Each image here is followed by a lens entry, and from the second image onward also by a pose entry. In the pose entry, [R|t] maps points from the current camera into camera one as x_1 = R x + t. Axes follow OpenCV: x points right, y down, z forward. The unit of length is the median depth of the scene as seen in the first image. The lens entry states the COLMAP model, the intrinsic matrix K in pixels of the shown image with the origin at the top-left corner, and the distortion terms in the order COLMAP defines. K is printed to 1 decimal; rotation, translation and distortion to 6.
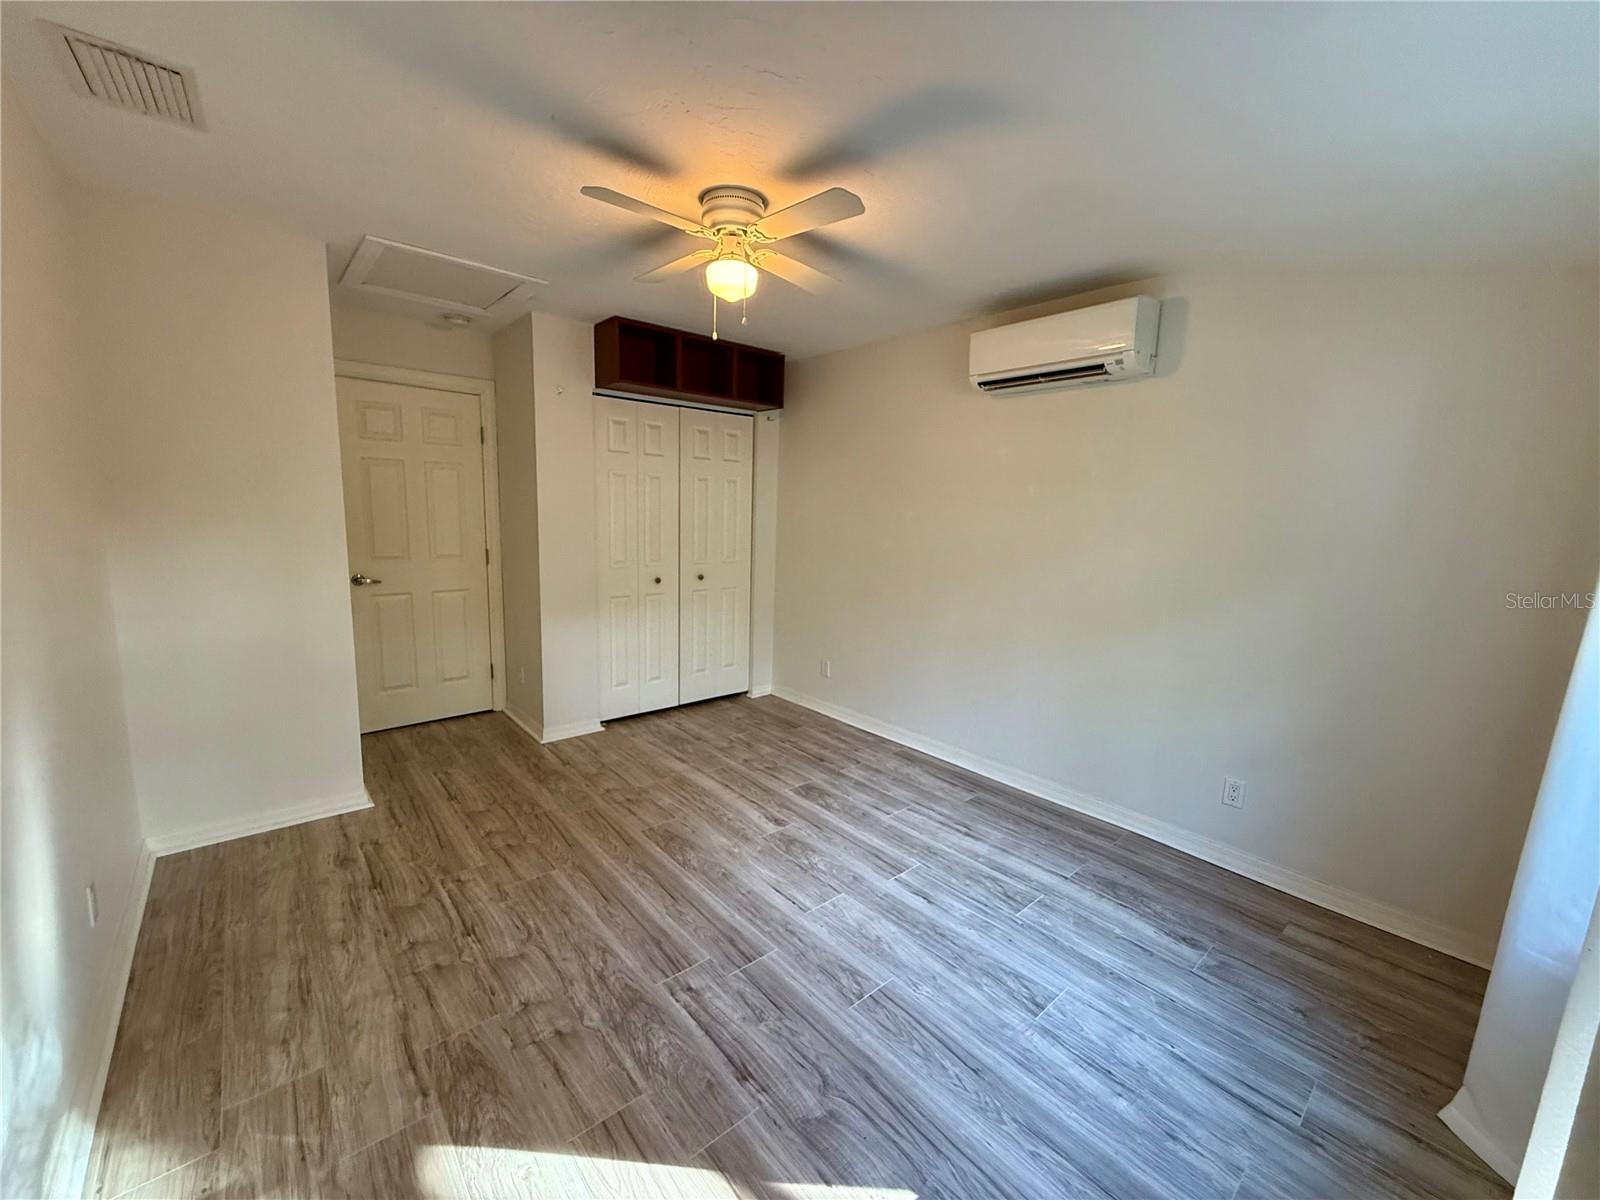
lens RADIAL K [[637.2, 0, 795.1], [0, 637.2, 601.2], [0, 0, 1]] dist [-0.000128, -0.000301]
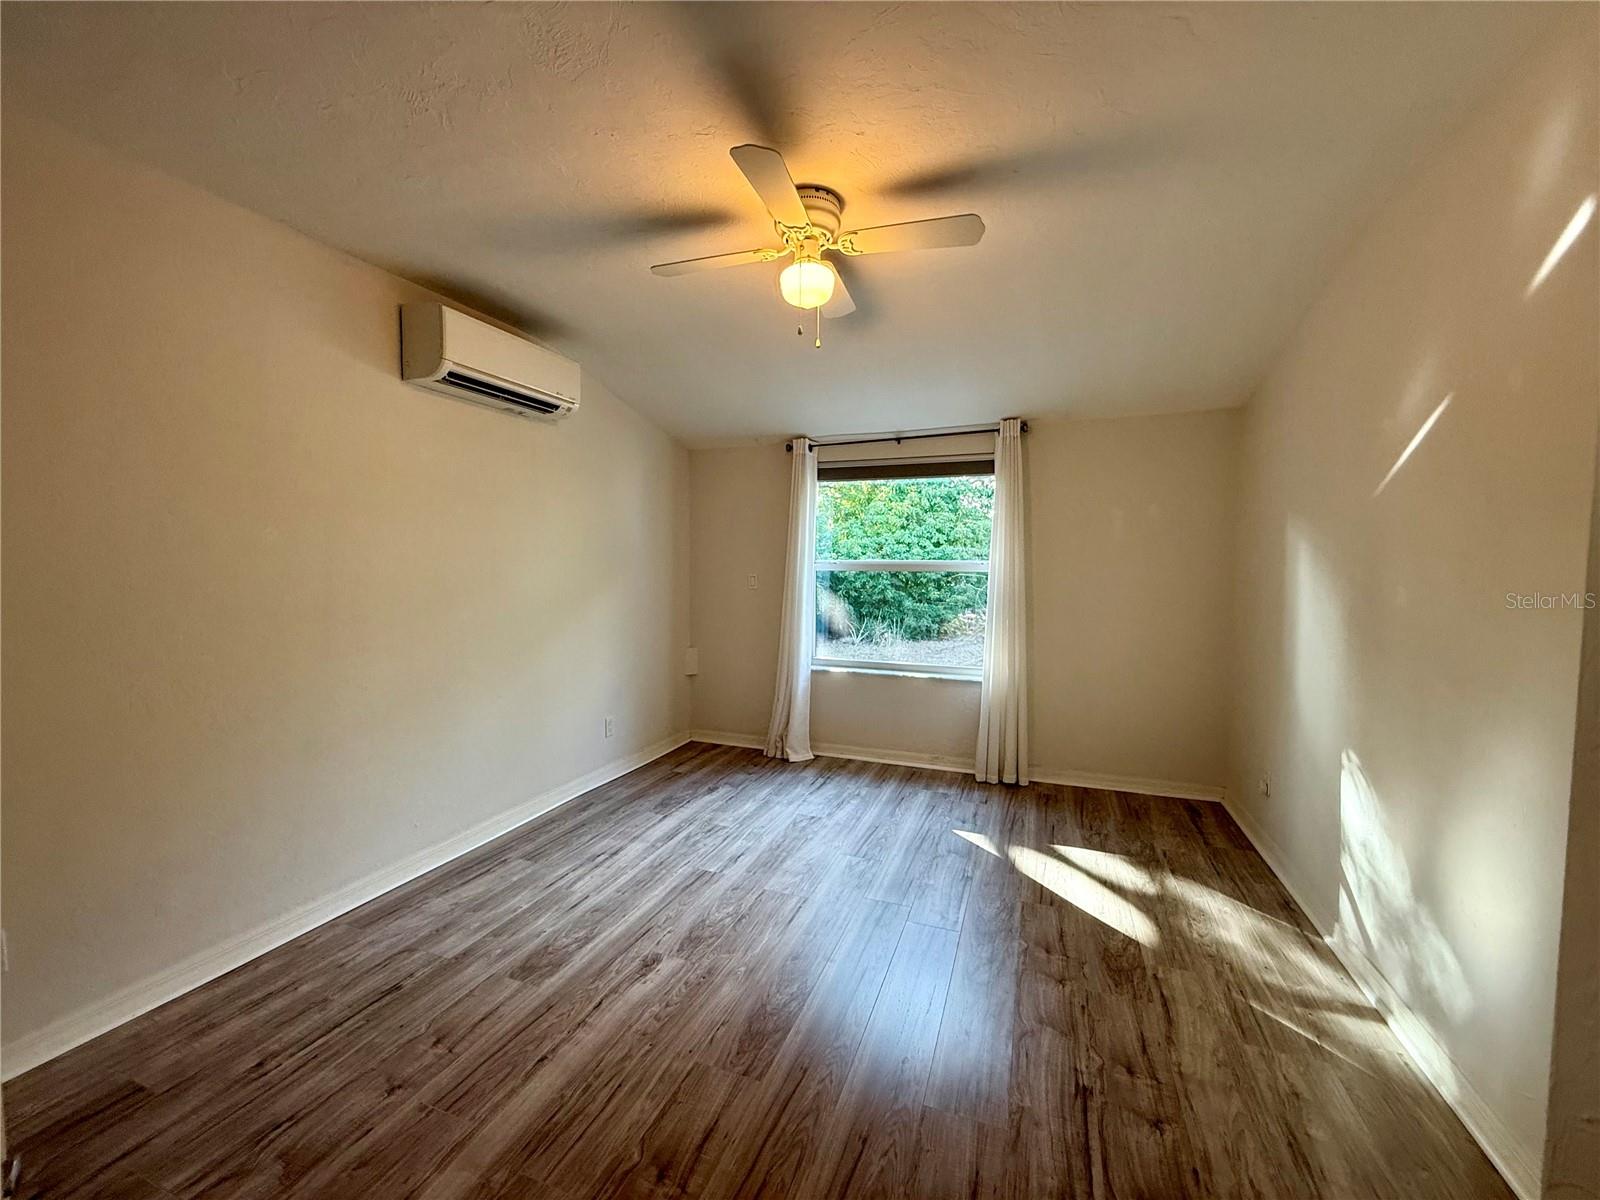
lens RADIAL K [[637.2, 0, 795.1], [0, 637.2, 601.2], [0, 0, 1]] dist [-0.000128, -0.000301]
pose [[-0.469037, -0.082915, 0.879278, -0.855169], [0.111753, 0.982009, 0.152215, -0.174142], [-0.876080, 0.169656, -0.451332, 1.364428]]
